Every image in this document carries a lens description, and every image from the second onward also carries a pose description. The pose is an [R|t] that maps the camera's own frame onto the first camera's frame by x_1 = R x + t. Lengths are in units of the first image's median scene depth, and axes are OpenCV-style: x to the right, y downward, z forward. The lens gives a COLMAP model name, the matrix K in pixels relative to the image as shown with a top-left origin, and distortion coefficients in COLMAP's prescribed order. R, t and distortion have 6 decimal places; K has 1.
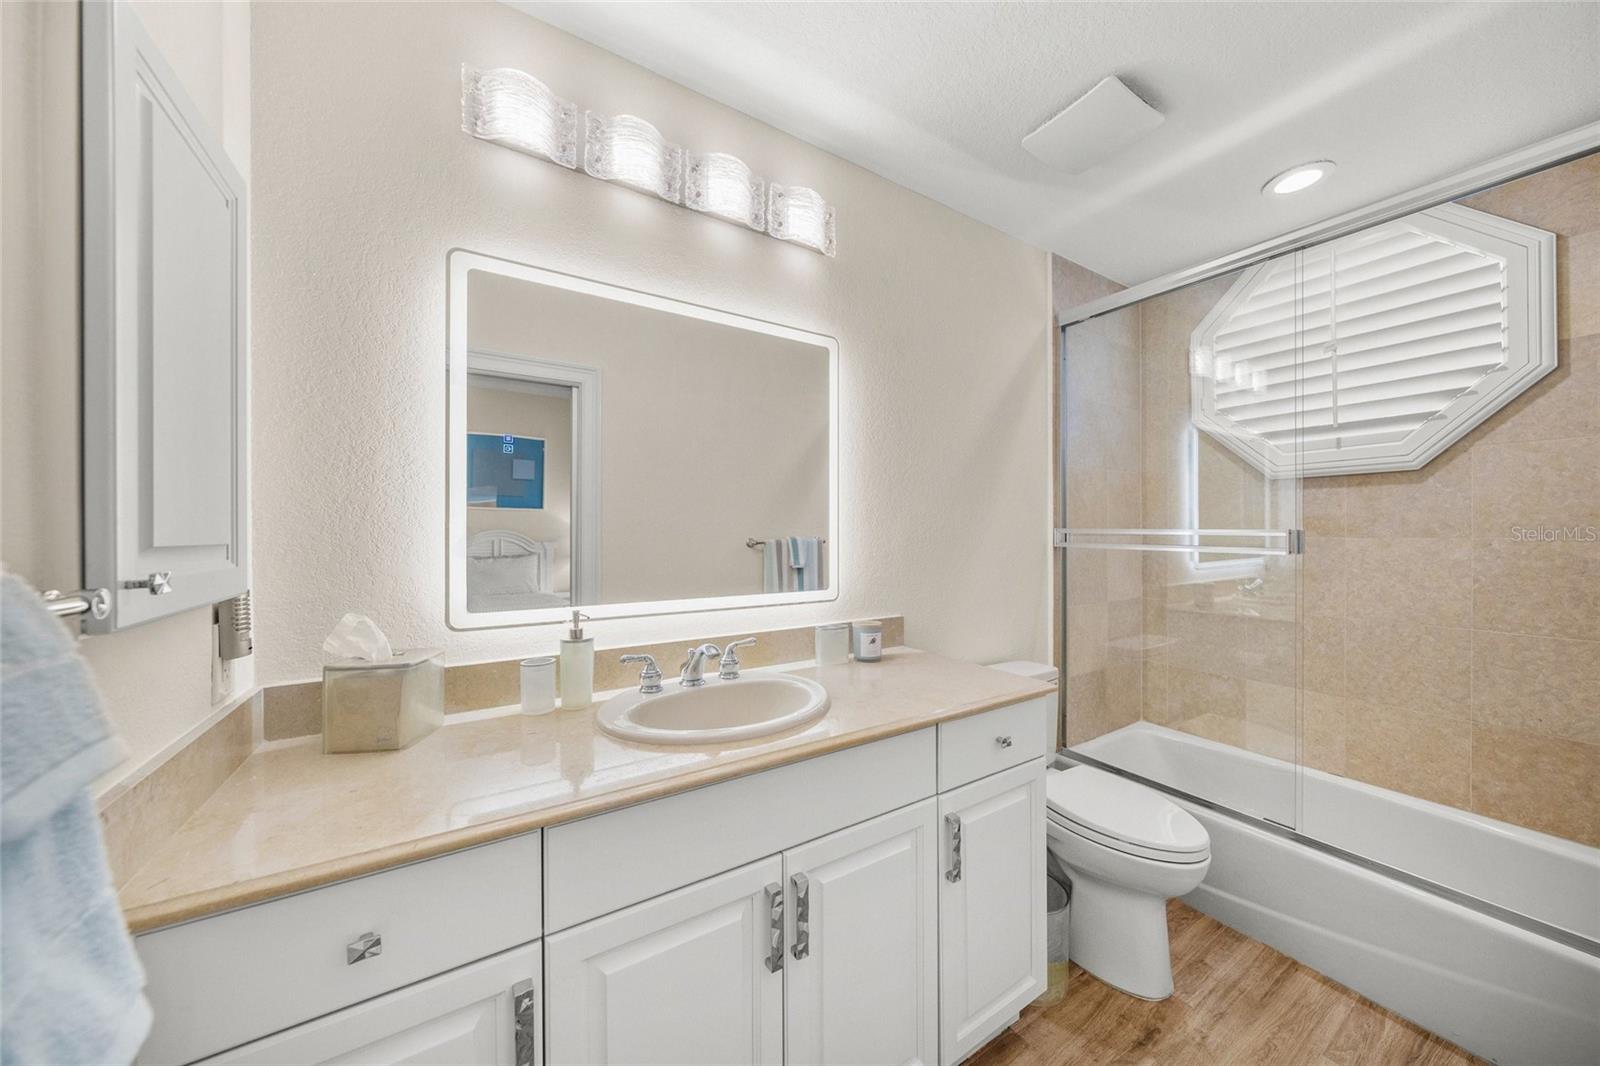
lens RADIAL K [[549.1, 0, 797.7], [0, 549.1, 535.2], [0, 0, 1]] dist [-0.006918, 0.001296]
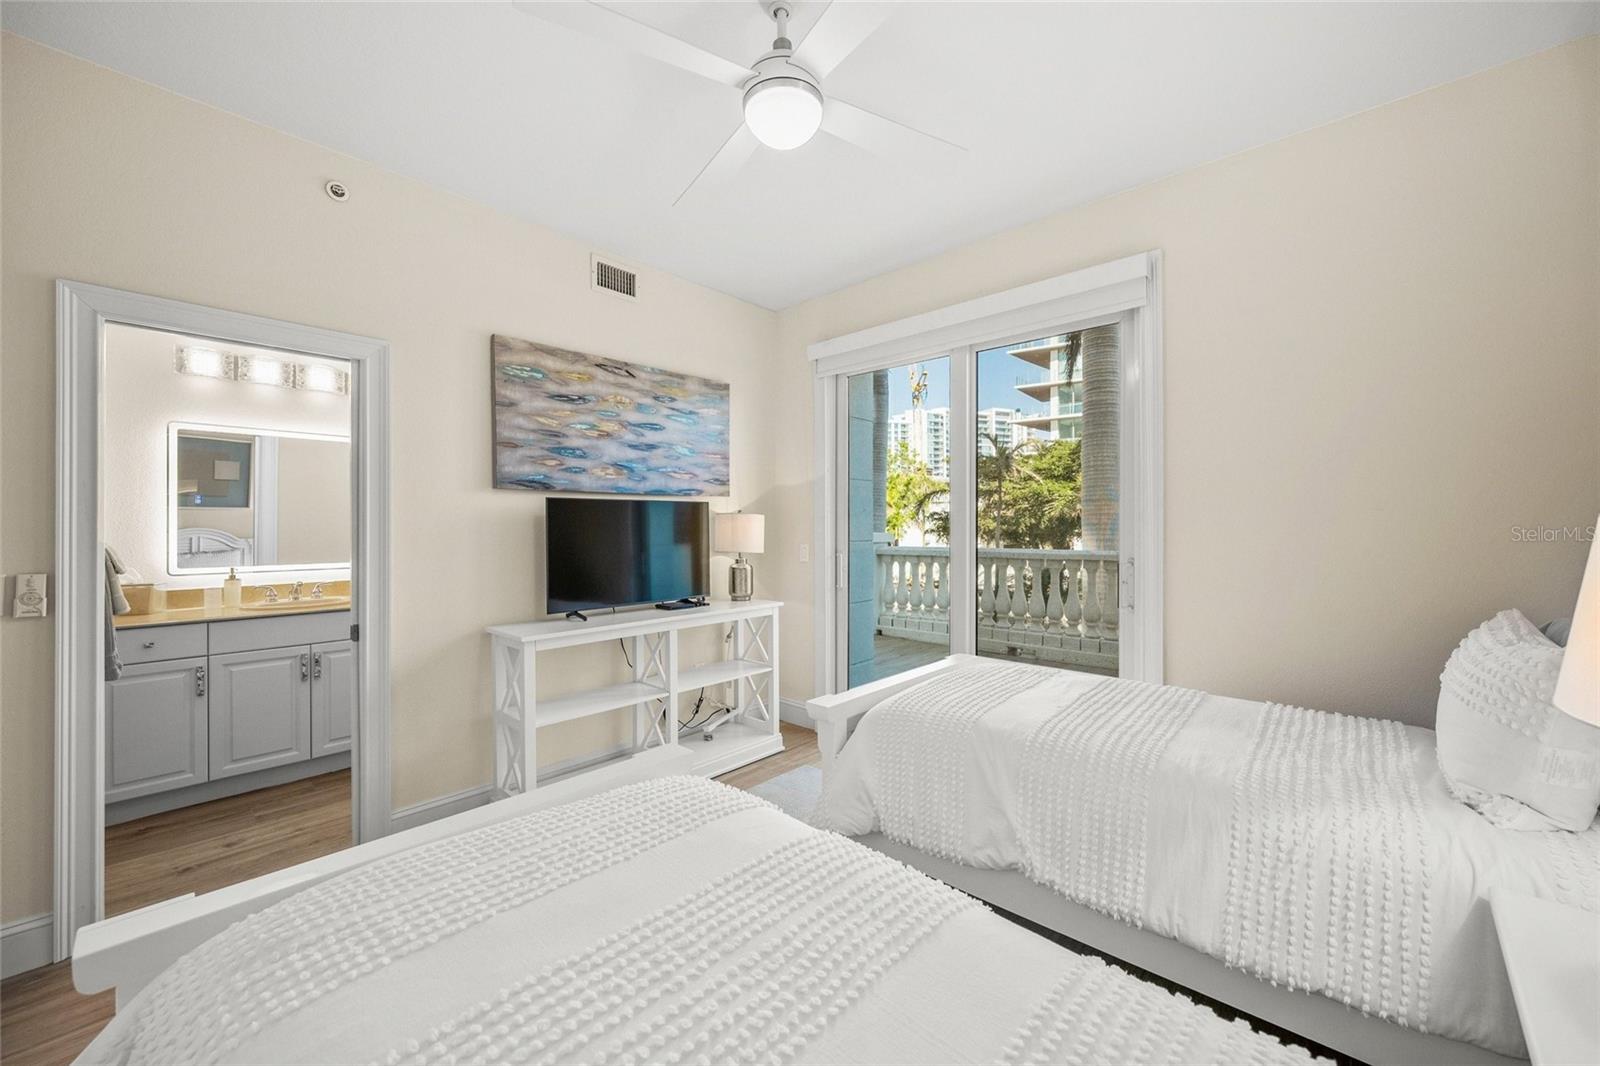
lens RADIAL K [[625.1, 0, 805.9], [0, 625.1, 527.8], [0, 0, 1]] dist [-0.008755, -0.000024]
pose [[0.963188, 0.000767, 0.268828, 1.300035], [-0.000157, 0.999997, -0.002292, -0.031415], [-0.268829, 0.002166, 0.963186, -2.320597]]
